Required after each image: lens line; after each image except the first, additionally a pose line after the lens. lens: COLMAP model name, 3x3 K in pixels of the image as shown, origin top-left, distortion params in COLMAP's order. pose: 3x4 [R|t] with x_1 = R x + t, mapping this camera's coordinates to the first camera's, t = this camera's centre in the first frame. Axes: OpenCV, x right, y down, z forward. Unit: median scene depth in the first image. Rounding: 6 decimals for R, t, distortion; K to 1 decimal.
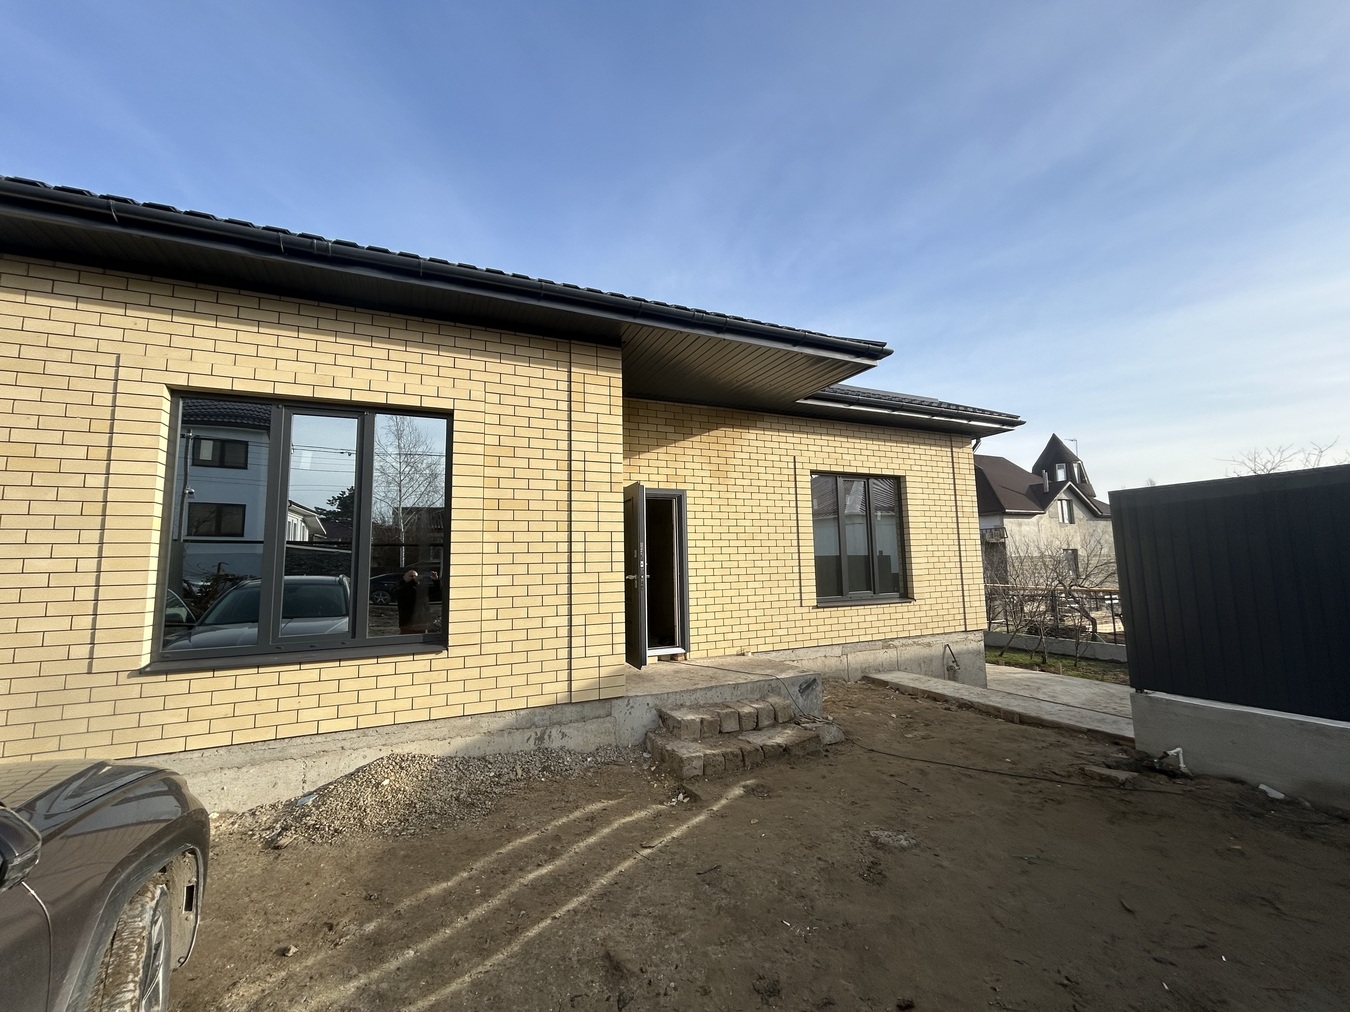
lens RADIAL K [[547.2, 0, 672.0], [0, 547.2, 507.2], [0, 0, 1]] dist [0.000178, 0.000553]
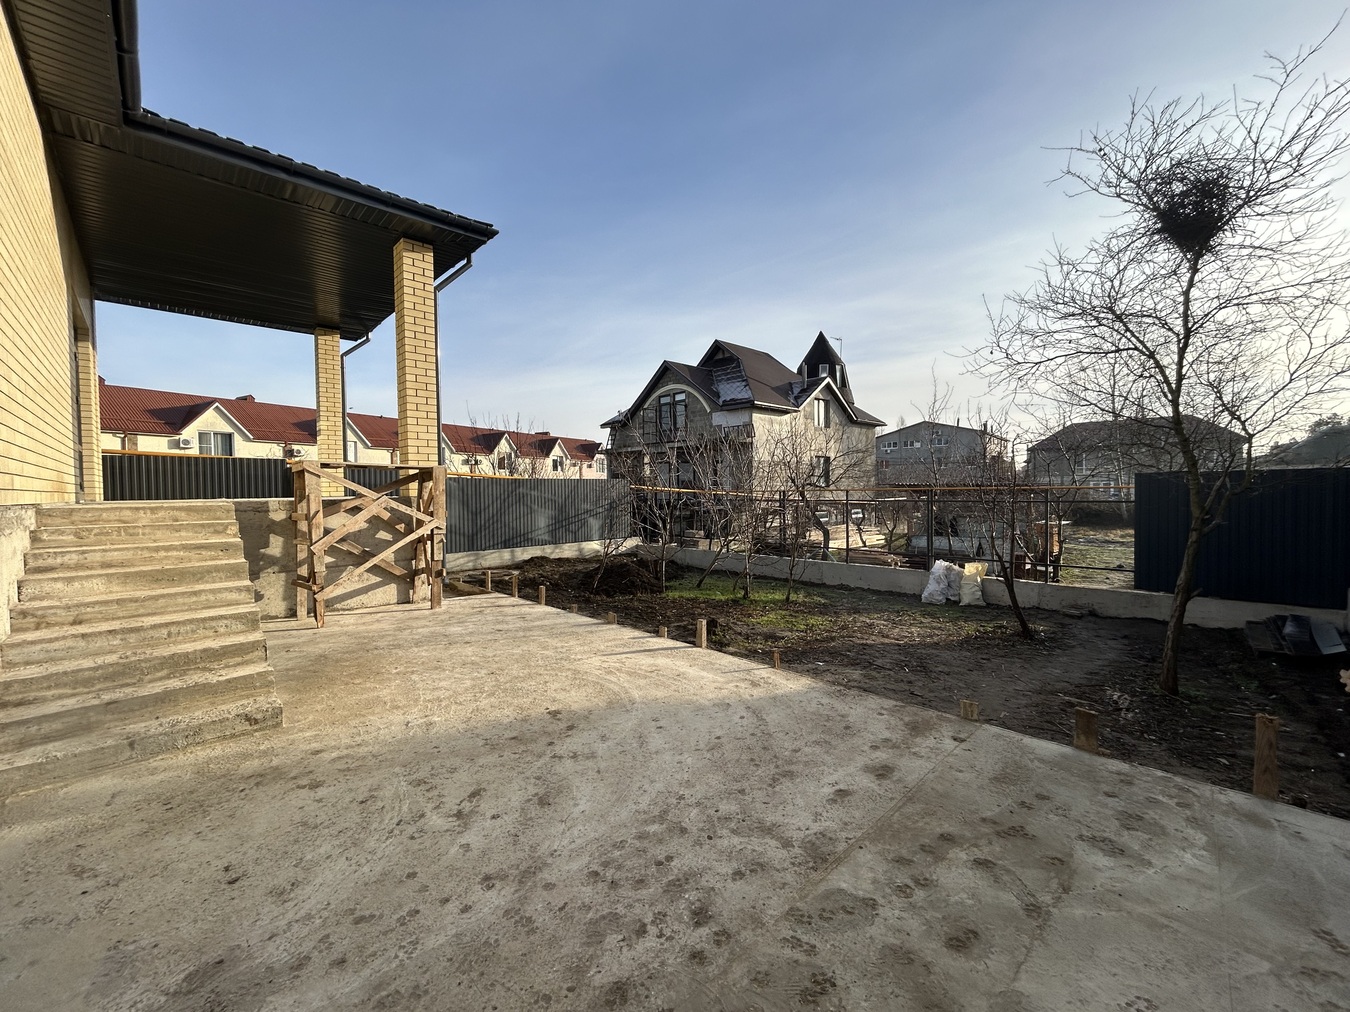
lens RADIAL K [[547.2, 0, 673.5], [0, 547.2, 505.4], [0, 0, 1]] dist [0.000178, 0.000553]
pose [[0.944876, 0.003493, 0.327410, 0.210336], [-0.047021, 0.991026, 0.125126, 0.055143], [-0.324035, -0.133624, 0.936561, 0.239437]]
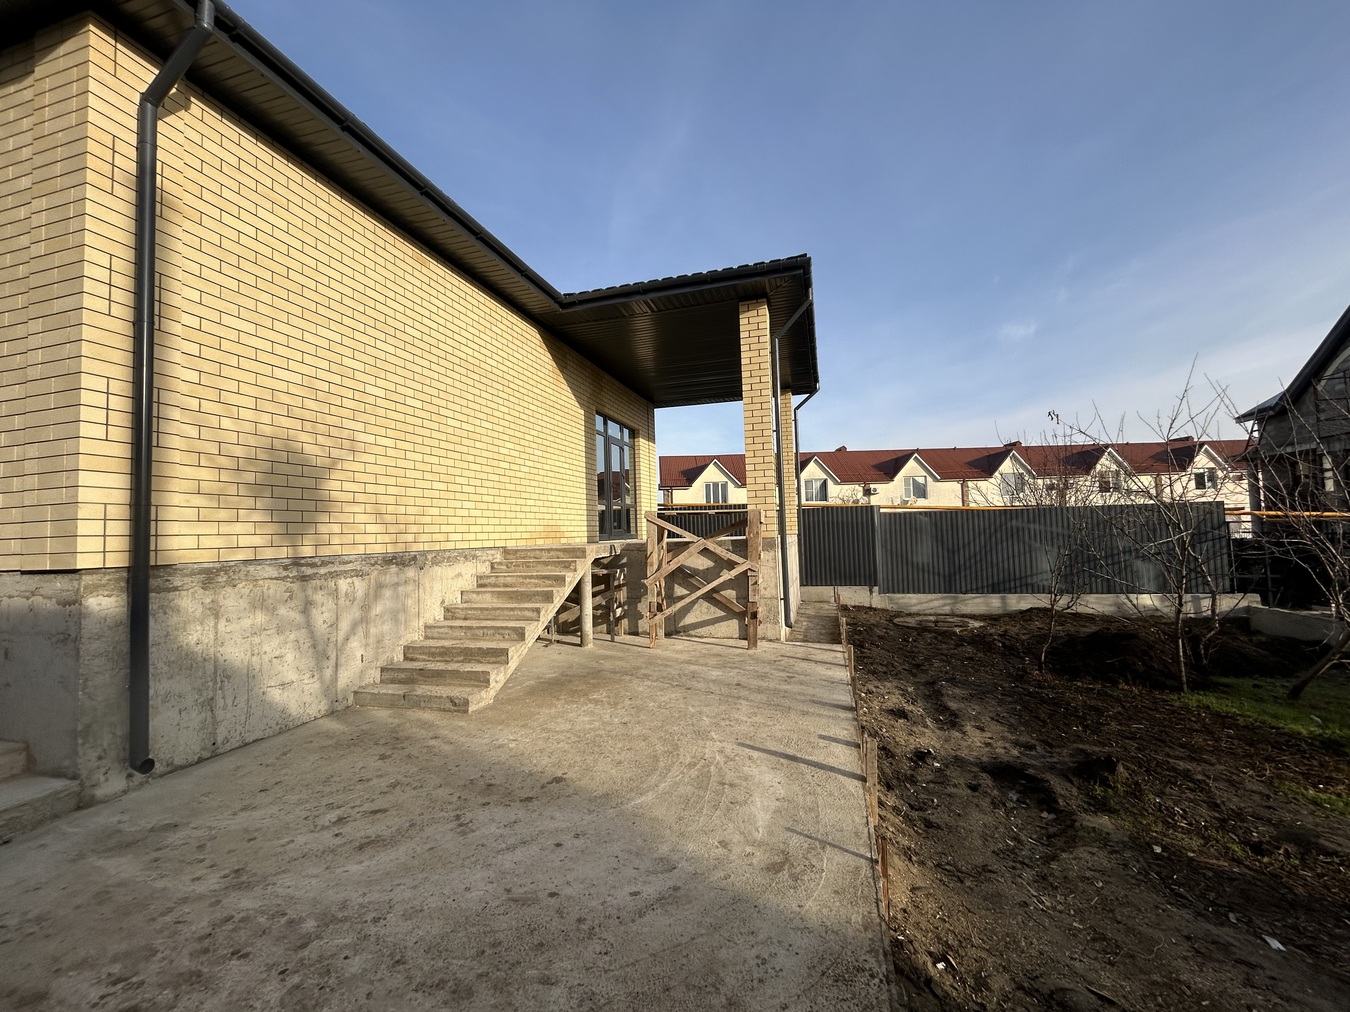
lens RADIAL K [[547.2, 0, 673.9], [0, 547.2, 505.6], [0, 0, 1]] dist [0.000178, 0.000553]
pose [[0.765859, -0.032545, -0.642184, 0.625685], [0.084246, 0.995188, 0.050036, 0.058070], [0.637466, -0.092422, 0.764915, 0.424279]]
